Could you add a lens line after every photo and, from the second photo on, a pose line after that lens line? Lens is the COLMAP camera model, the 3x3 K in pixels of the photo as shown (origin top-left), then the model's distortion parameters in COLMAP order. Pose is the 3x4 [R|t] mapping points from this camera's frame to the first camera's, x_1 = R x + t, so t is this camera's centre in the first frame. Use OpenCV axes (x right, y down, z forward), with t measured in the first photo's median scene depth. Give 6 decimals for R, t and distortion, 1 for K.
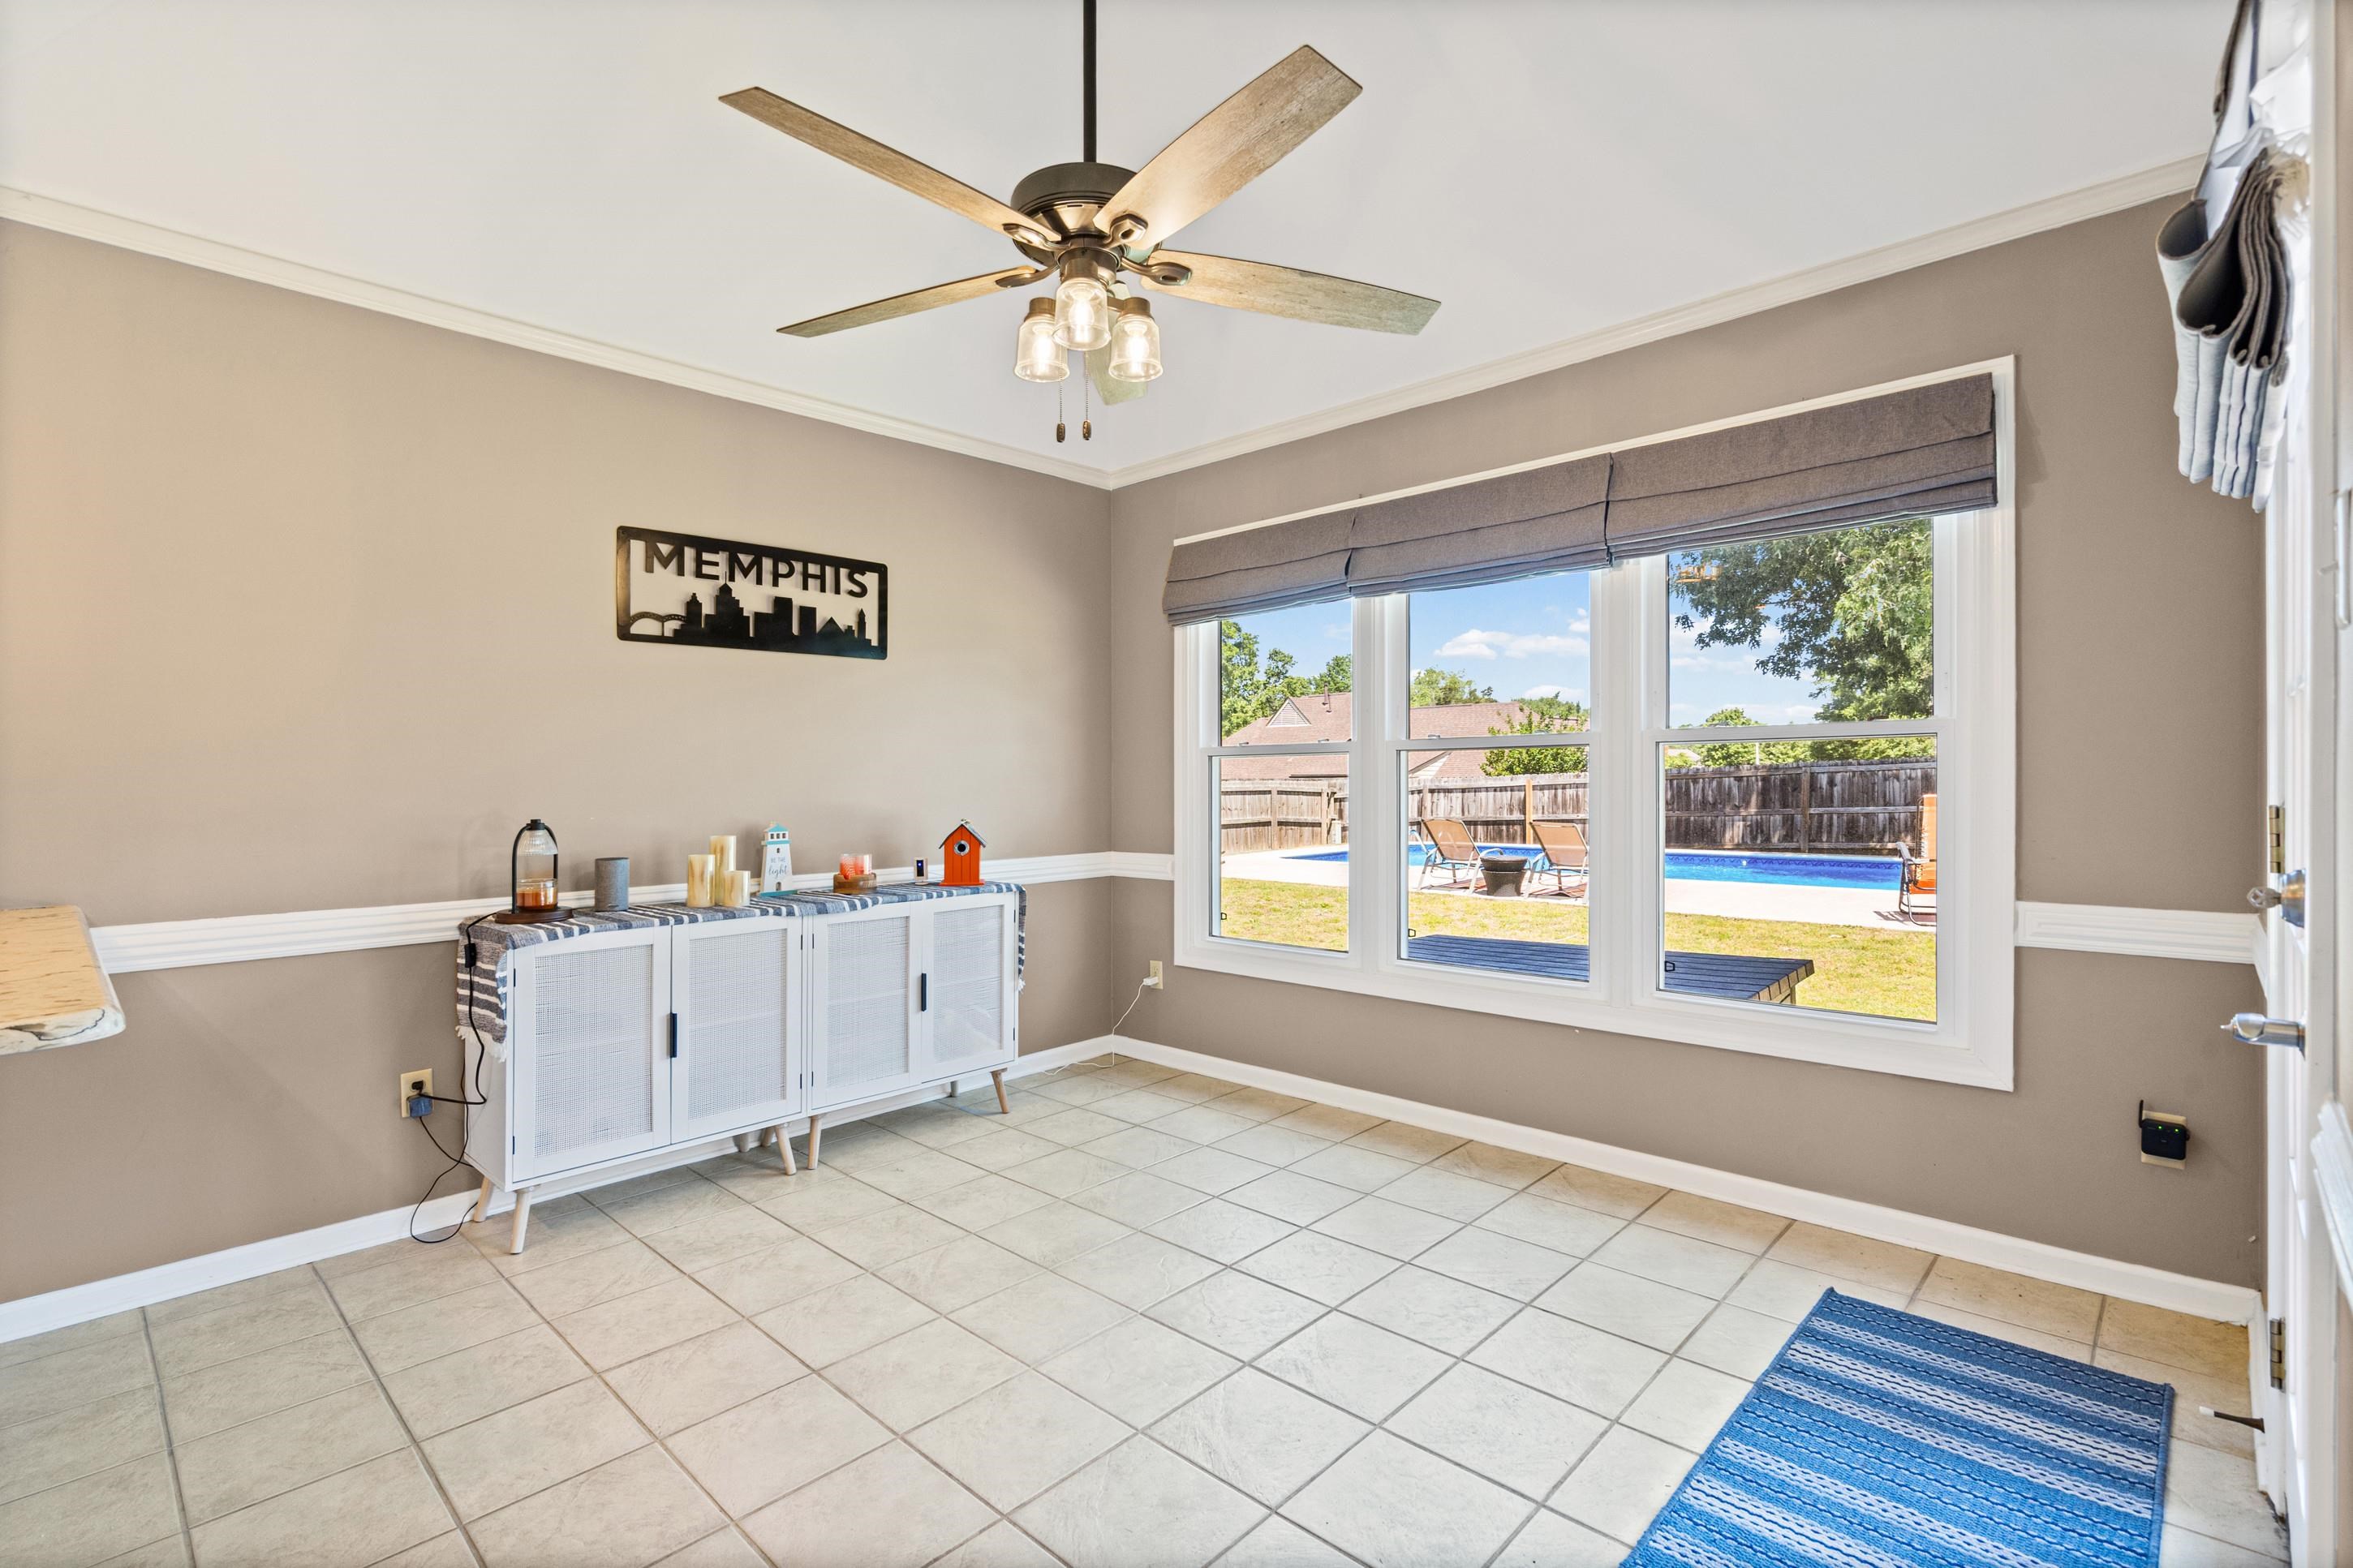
lens RADIAL K [[1090.4, 0, 1179.3], [0, 1090.4, 779.9], [0, 0, 1]] dist [-0.004450, 0.001936]
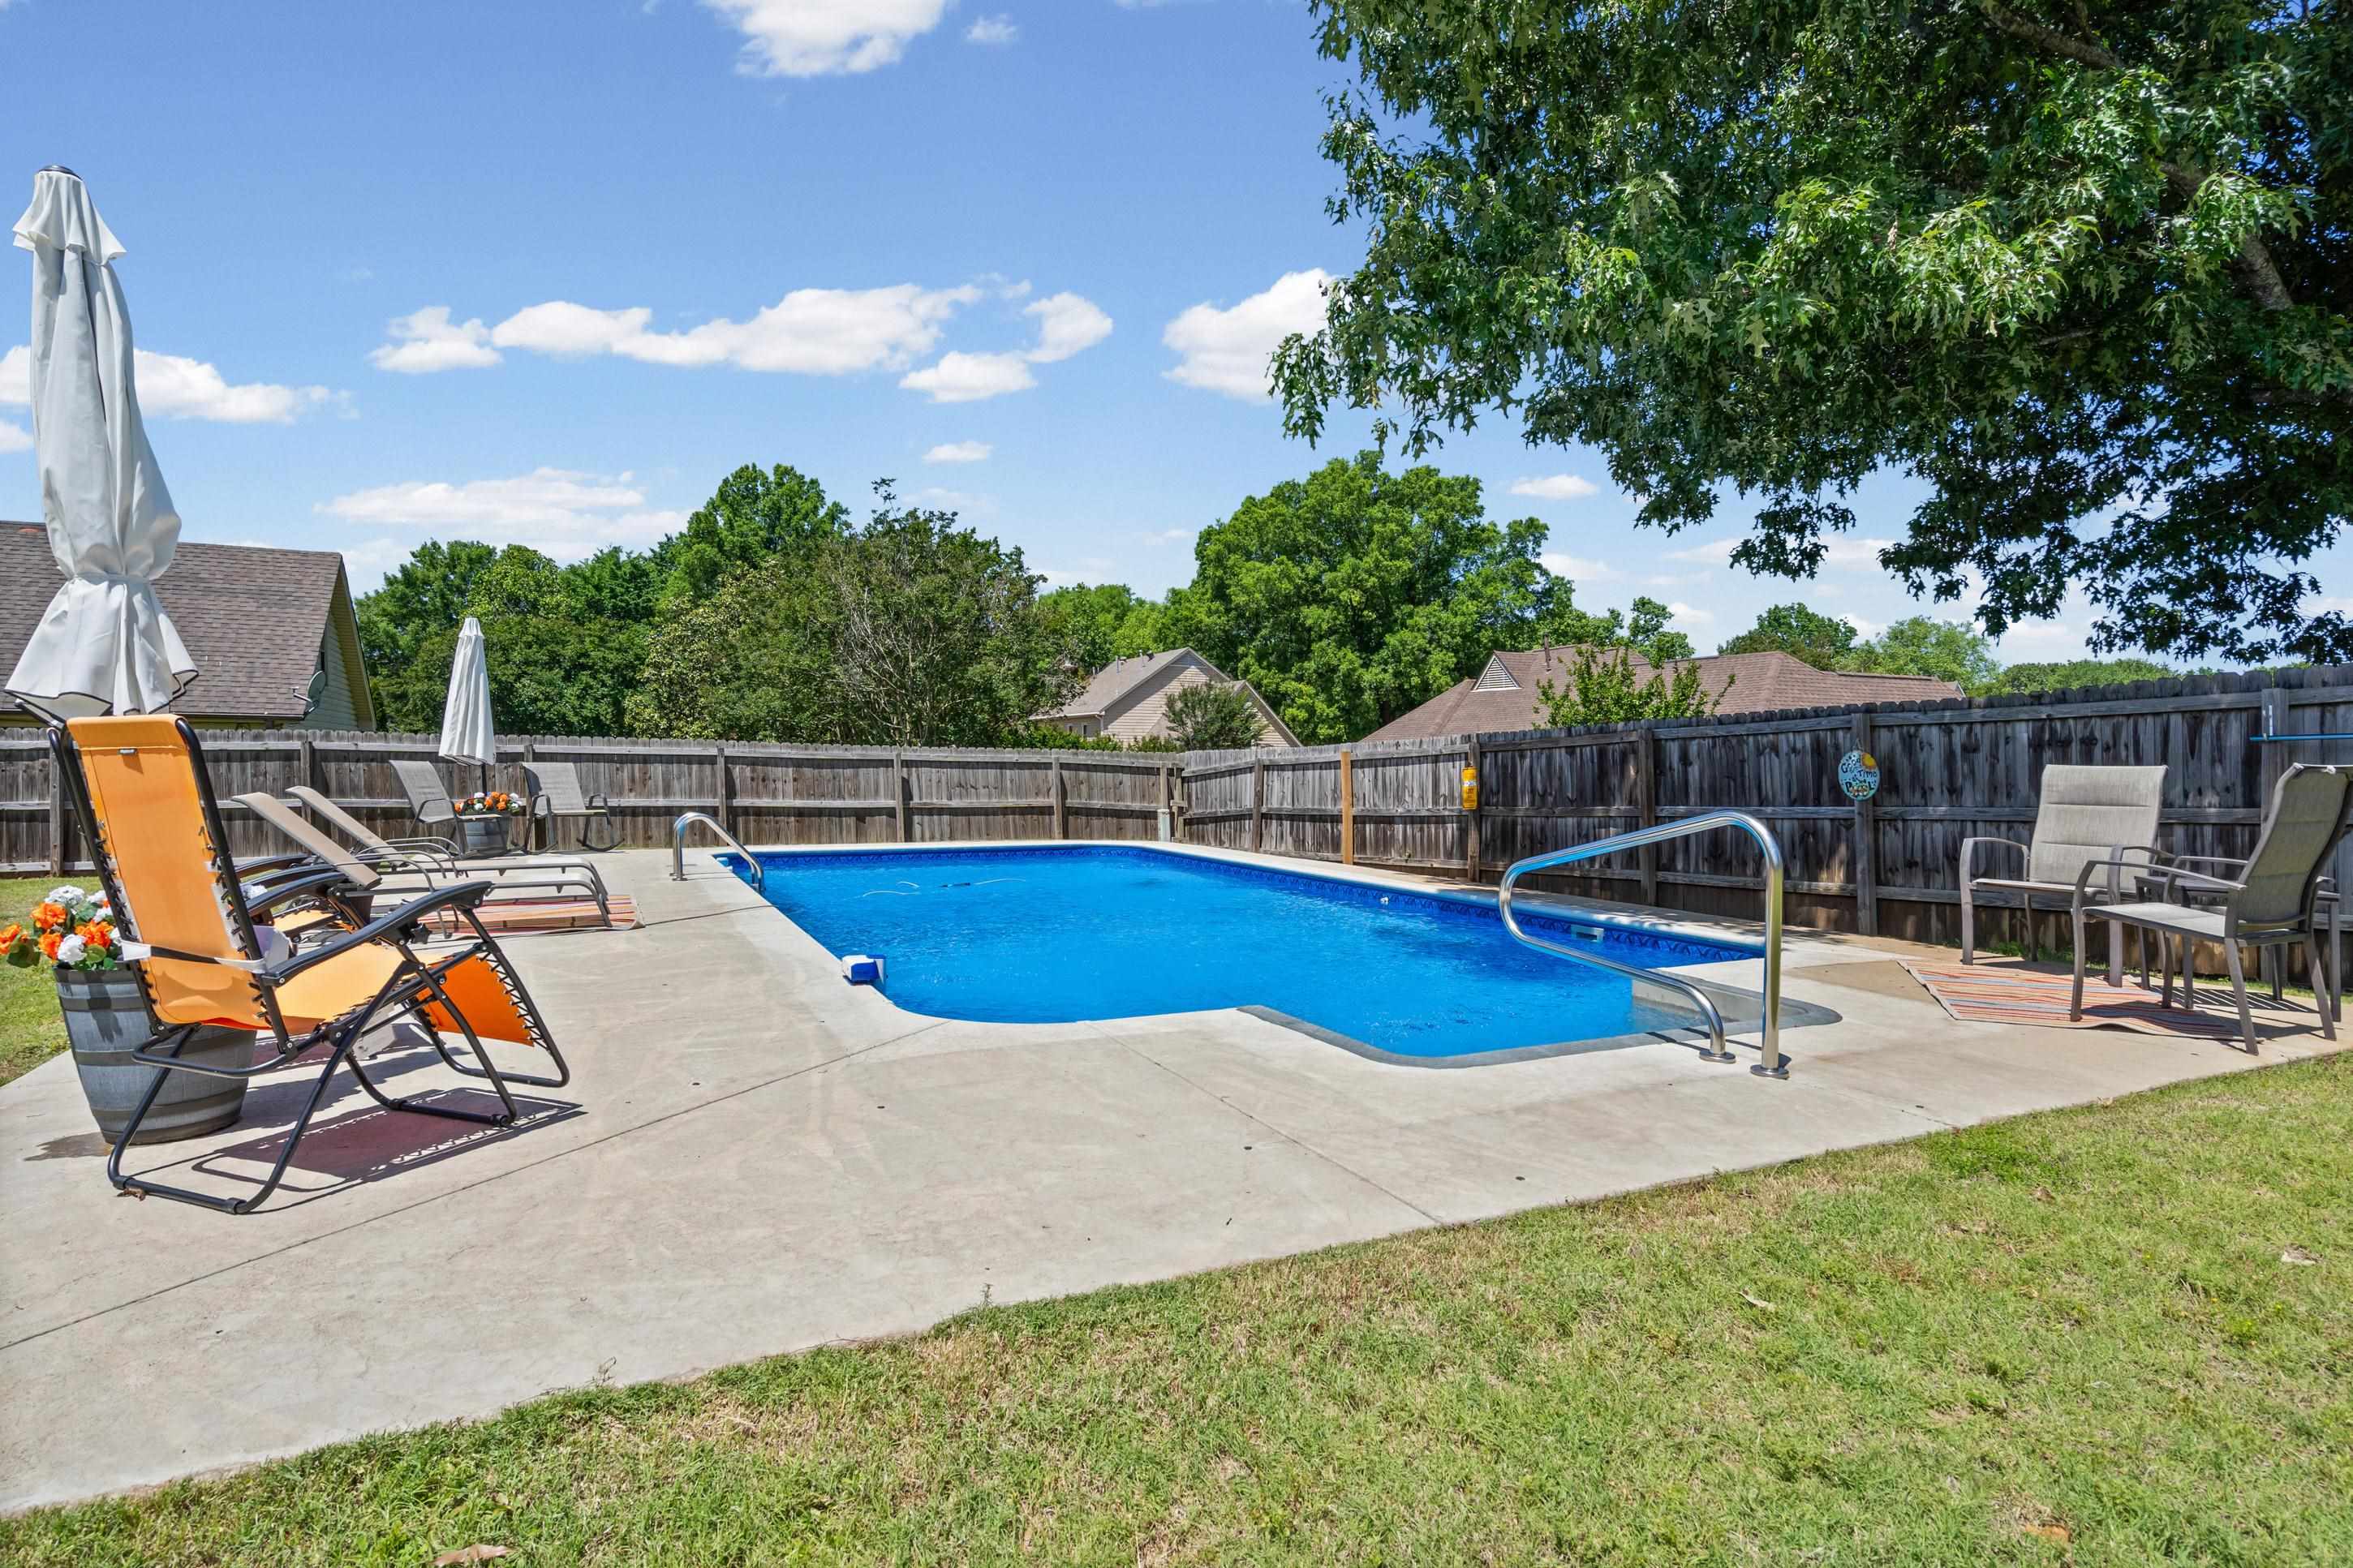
lens RADIAL K [[1211.7, 0, 1184.7], [0, 1211.7, 773.0], [0, 0, 1]] dist [-0.003603, 0.000001]
pose [[0.936415, 0.015925, -0.350532, 0.458398], [-0.012290, 0.999845, 0.012591, 0.004238], [0.350678, -0.007482, 0.936466, 0.285474]]
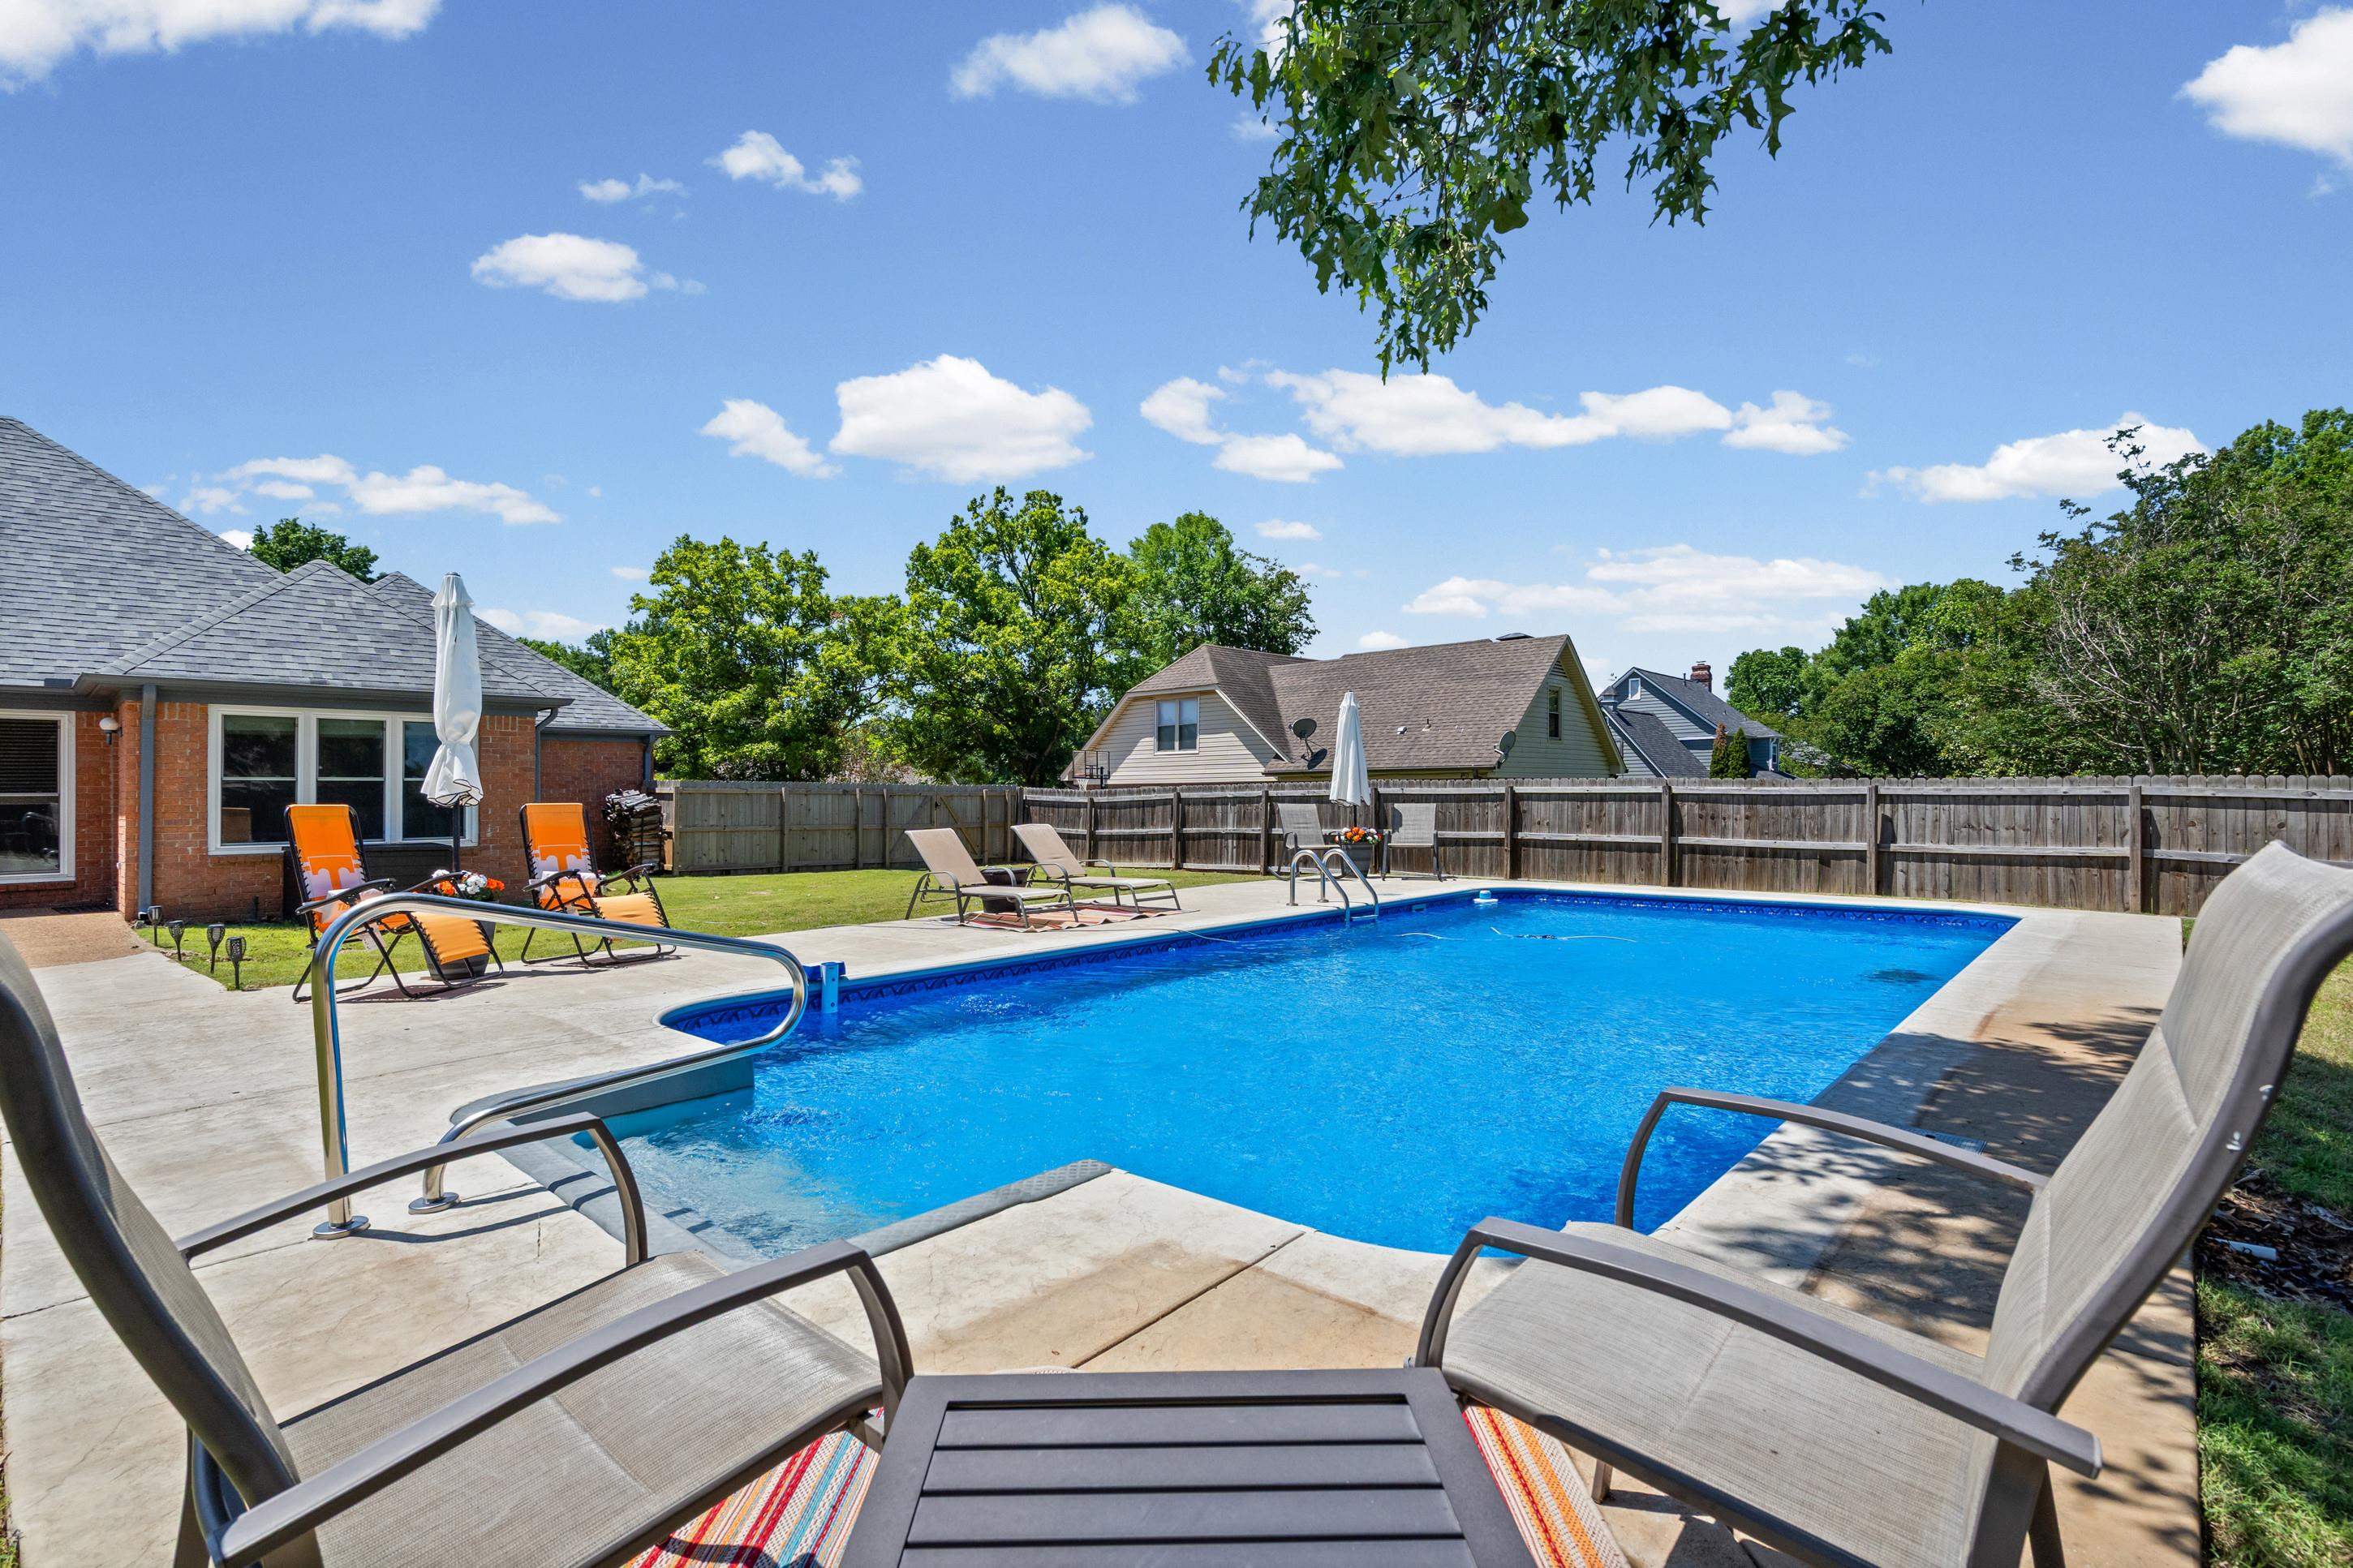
lens RADIAL K [[1090.4, 0, 1168.8], [0, 1090.4, 790.0], [0, 0, 1]] dist [-0.004450, 0.001936]
pose [[0.007775, -0.000286, -0.999970, 0.596144], [0.012030, 0.999928, -0.000193, 0.001053], [0.999897, -0.012028, 0.007778, 0.566791]]
